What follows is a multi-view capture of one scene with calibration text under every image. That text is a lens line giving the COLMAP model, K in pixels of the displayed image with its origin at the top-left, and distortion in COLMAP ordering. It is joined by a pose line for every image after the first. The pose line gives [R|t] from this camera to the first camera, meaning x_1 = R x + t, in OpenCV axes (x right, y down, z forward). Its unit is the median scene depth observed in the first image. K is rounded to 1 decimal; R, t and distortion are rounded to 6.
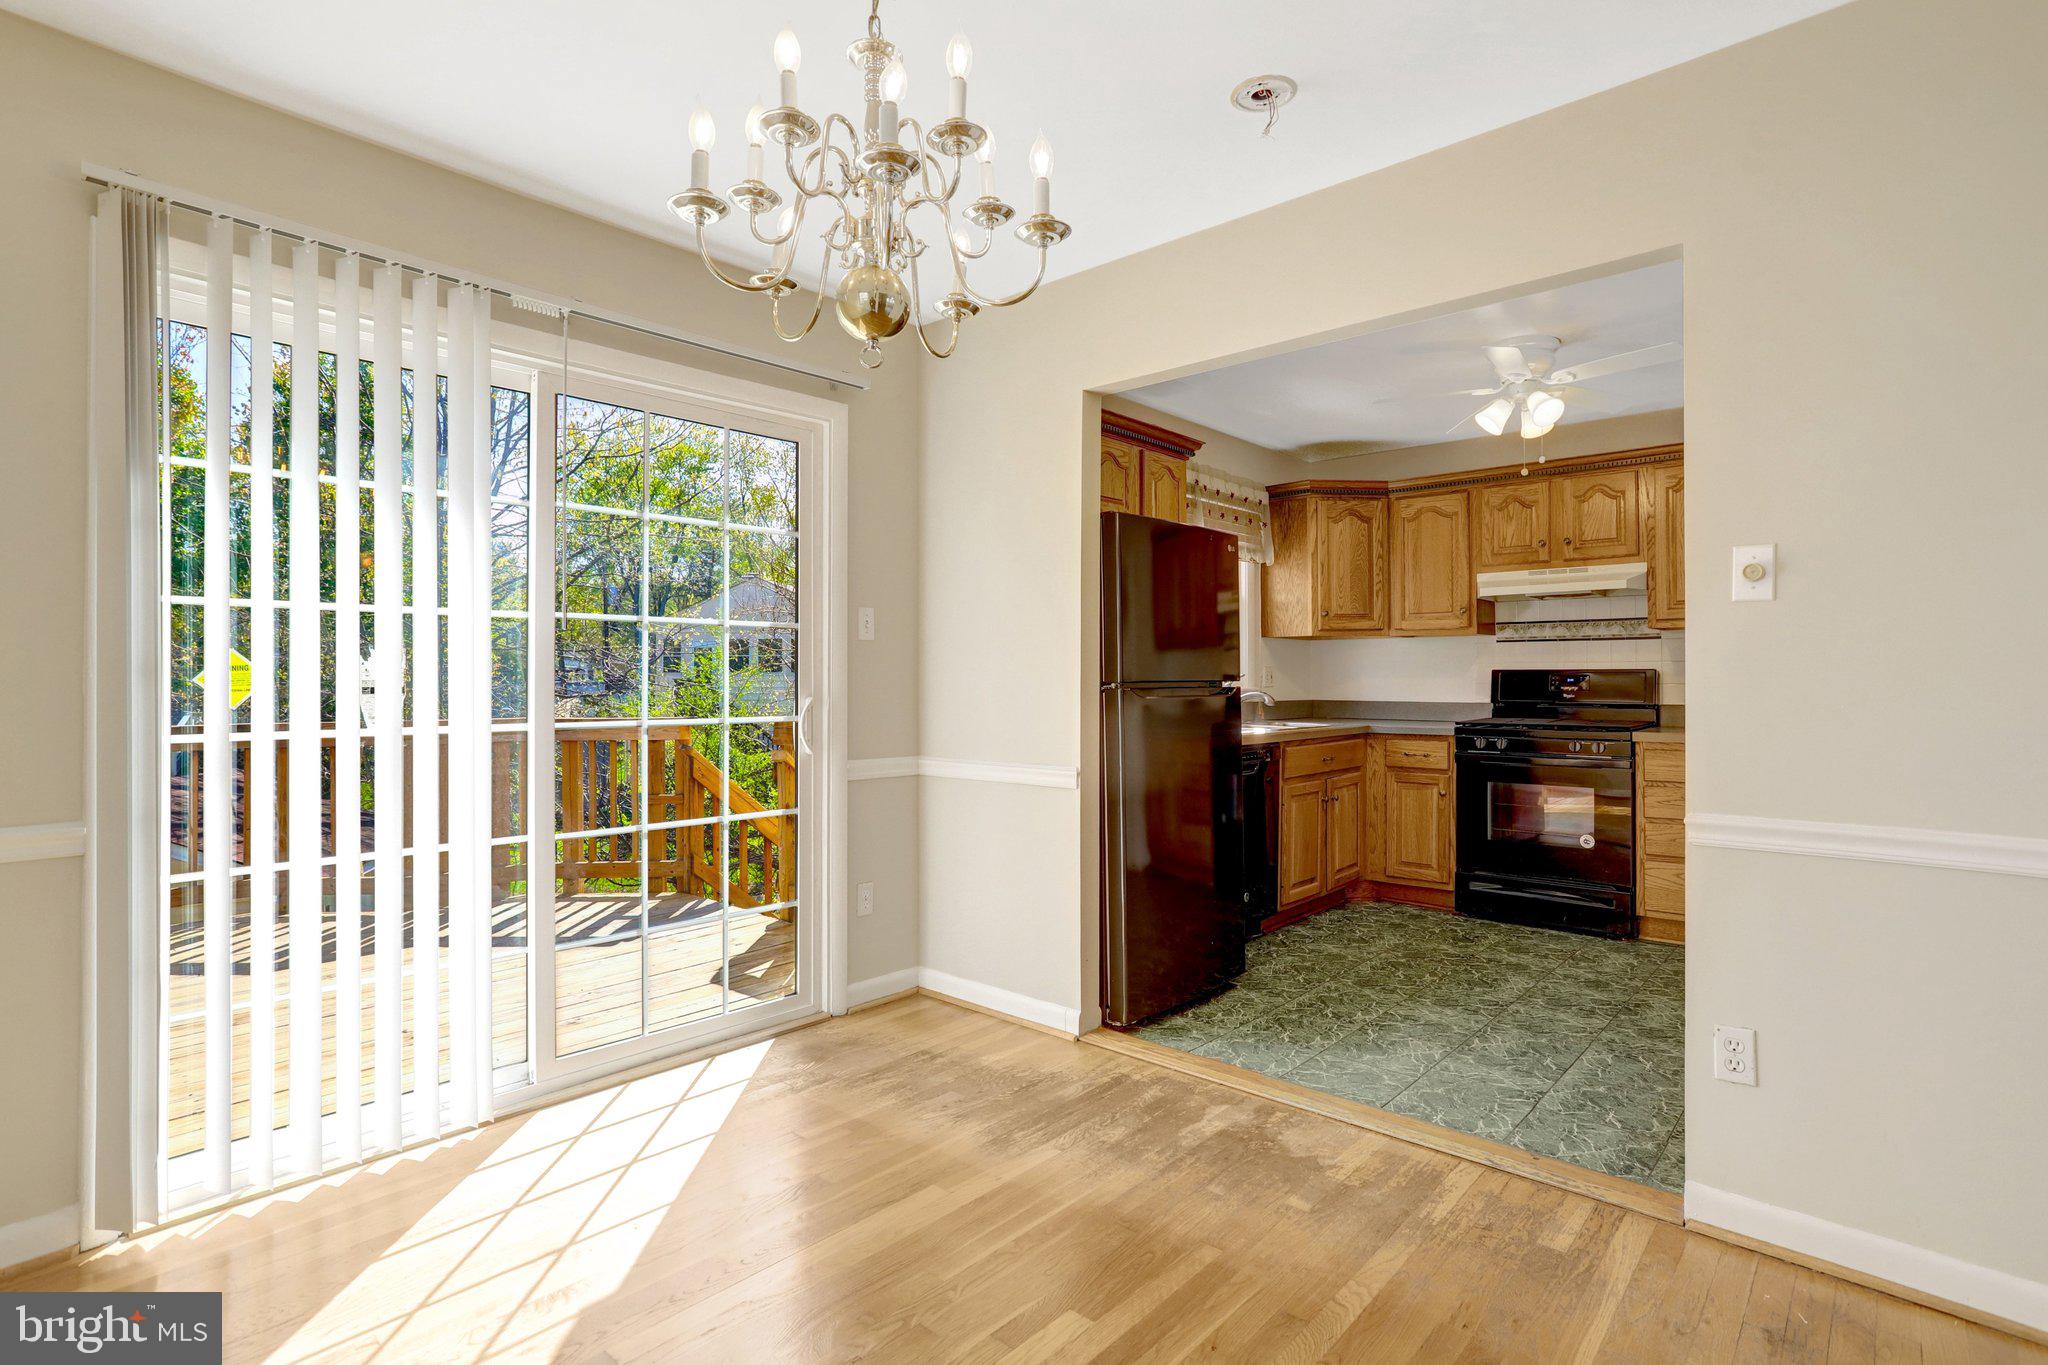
lens RADIAL K [[1004.3, 0, 1023.8], [0, 1004.3, 680.6], [0, 0, 1]] dist [-0.039423, 0.019423]
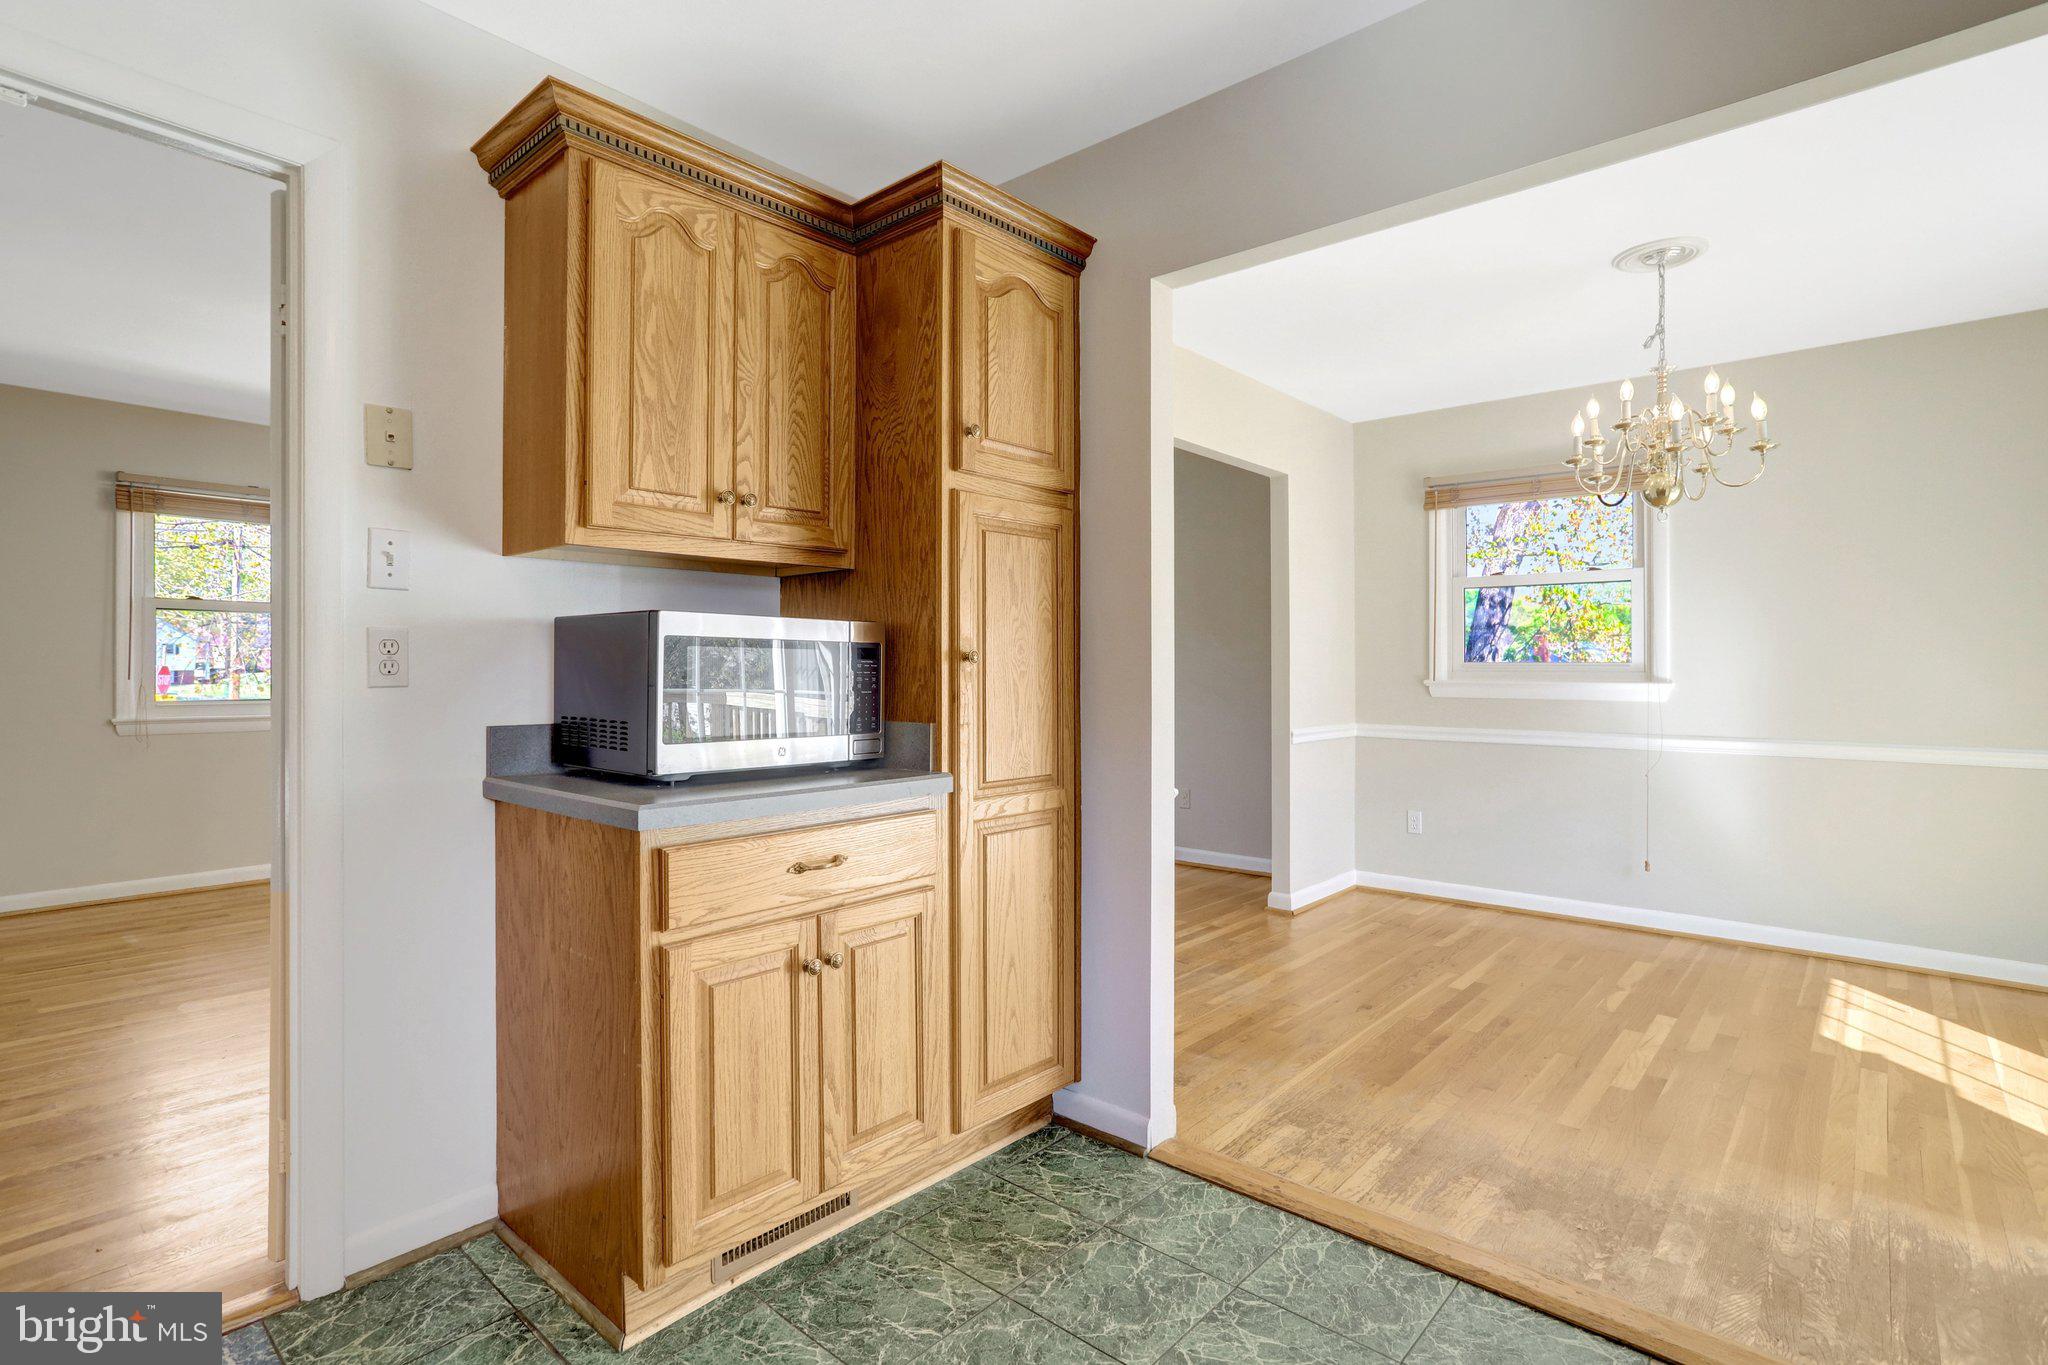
lens RADIAL K [[1004.3, 0, 989.4], [0, 1004.3, 654.7], [0, 0, 1]] dist [-0.039423, 0.019423]
pose [[-0.999999, -0.001295, -0.000657, 0.568417], [-0.001288, 0.999942, -0.010710, -0.003562], [0.000671, -0.010709, -0.999942, 1.397064]]
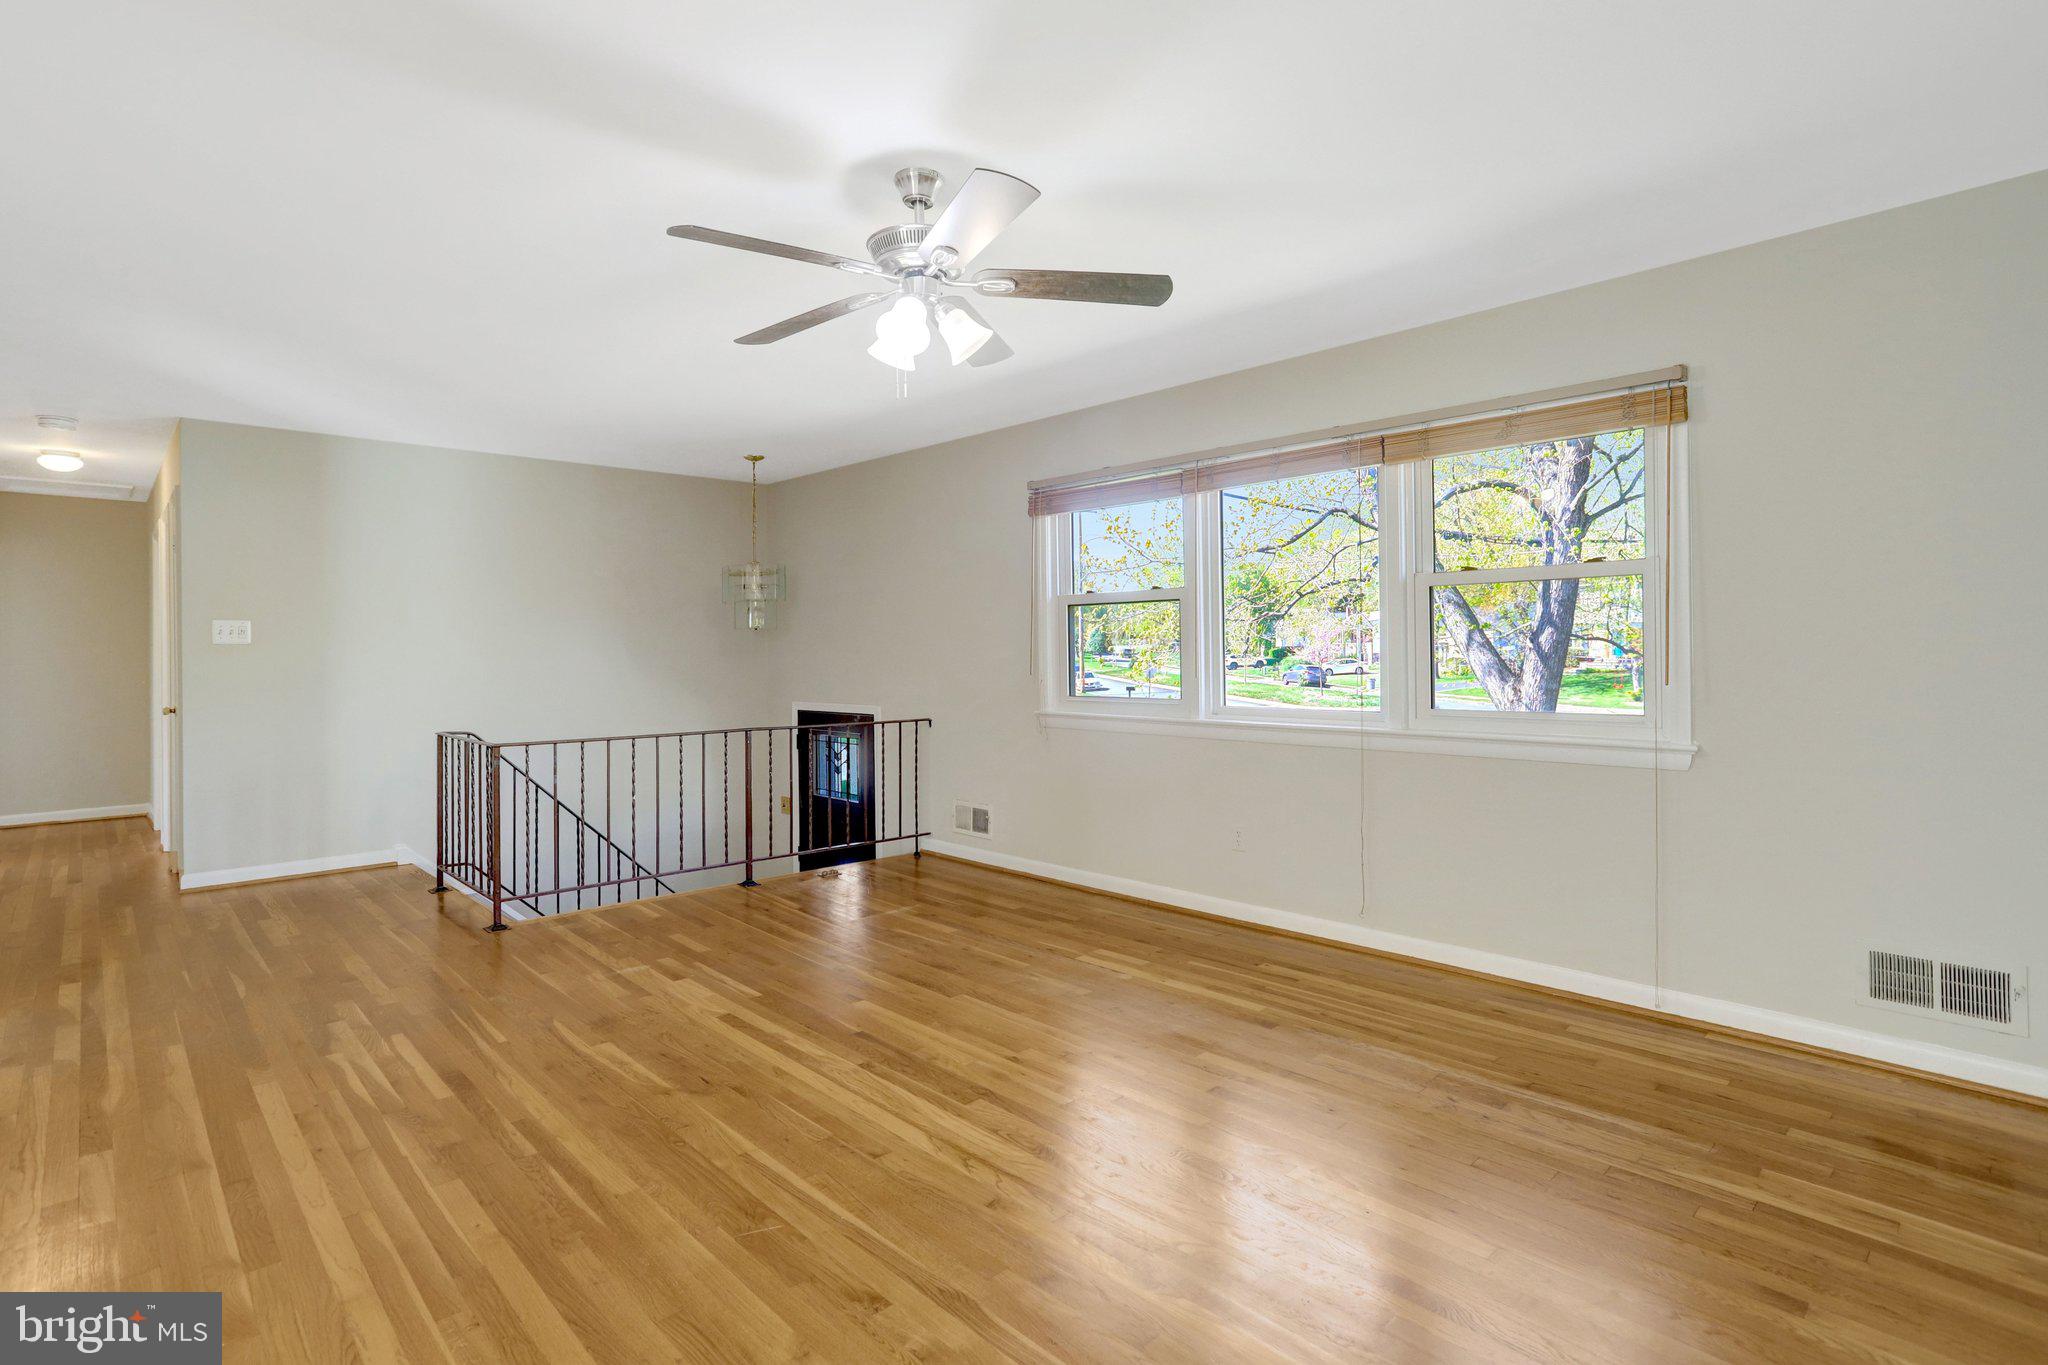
lens RADIAL K [[1004.3, 0, 1043.3], [0, 1004.3, 662.9], [0, 0, 1]] dist [-0.039423, 0.019423]
pose [[0.053941, -0.007472, 0.998516, 0.260780], [0.008422, 0.999940, 0.007028, -0.012865], [-0.998509, 0.008030, 0.054001, -0.216868]]
